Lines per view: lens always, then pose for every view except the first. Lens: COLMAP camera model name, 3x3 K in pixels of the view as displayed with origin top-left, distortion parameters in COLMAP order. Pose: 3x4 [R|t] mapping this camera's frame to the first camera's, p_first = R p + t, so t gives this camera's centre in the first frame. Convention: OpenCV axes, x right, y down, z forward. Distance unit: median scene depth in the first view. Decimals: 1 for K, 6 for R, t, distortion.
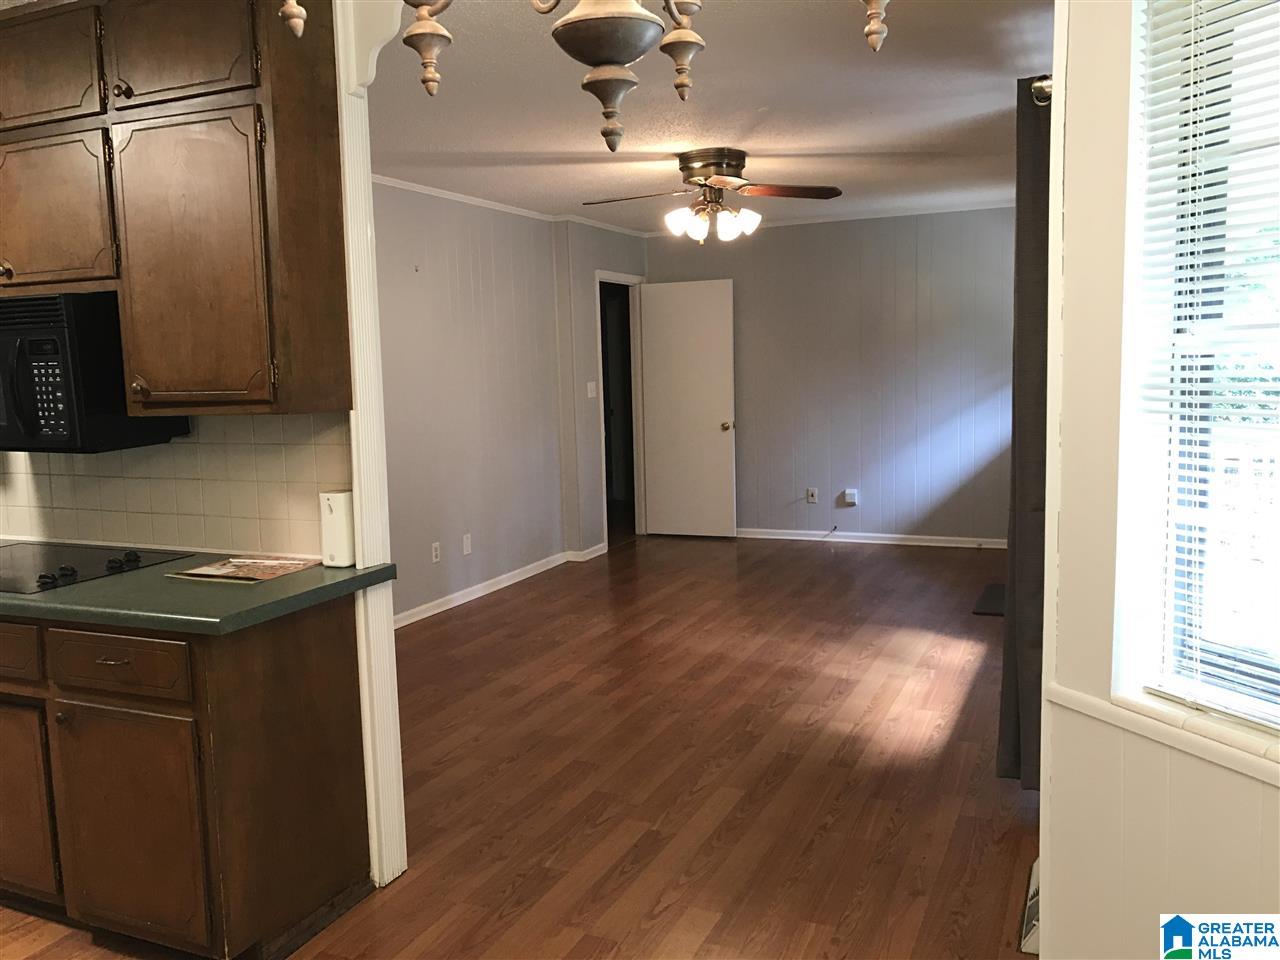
lens RADIAL K [[1040.0, 0, 640.7], [0, 1040.0, 480.2], [0, 0, 1]] dist [0.023205, -0.016098]
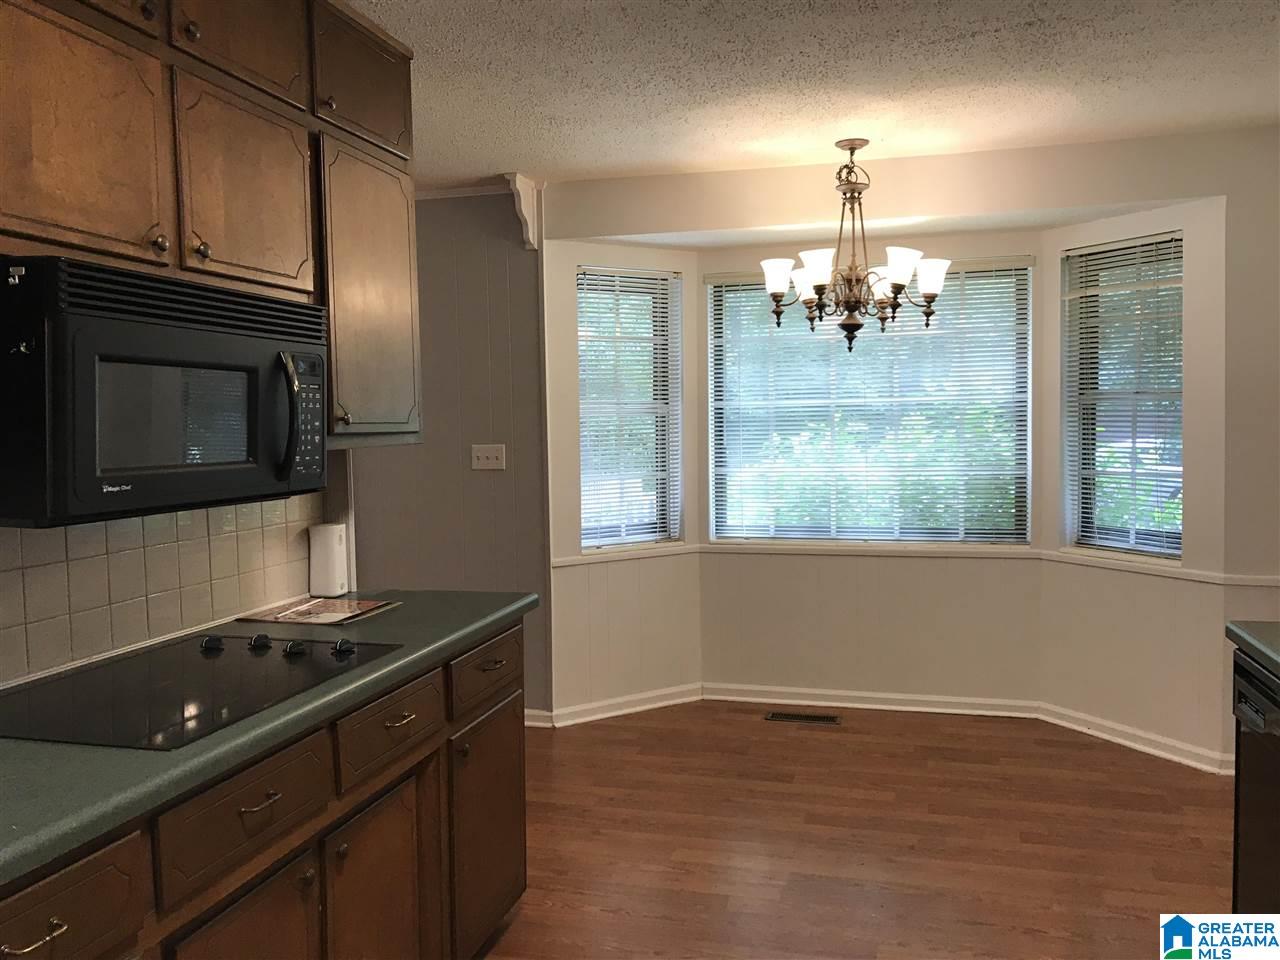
lens RADIAL K [[1040.0, 0, 636.6], [0, 1040.0, 484.7], [0, 0, 1]] dist [0.023205, -0.016098]
pose [[-0.155614, -0.033525, 0.987249, -1.413085], [0.125781, 0.990616, 0.053465, -0.046291], [-0.979777, 0.132497, -0.149937, 0.879147]]
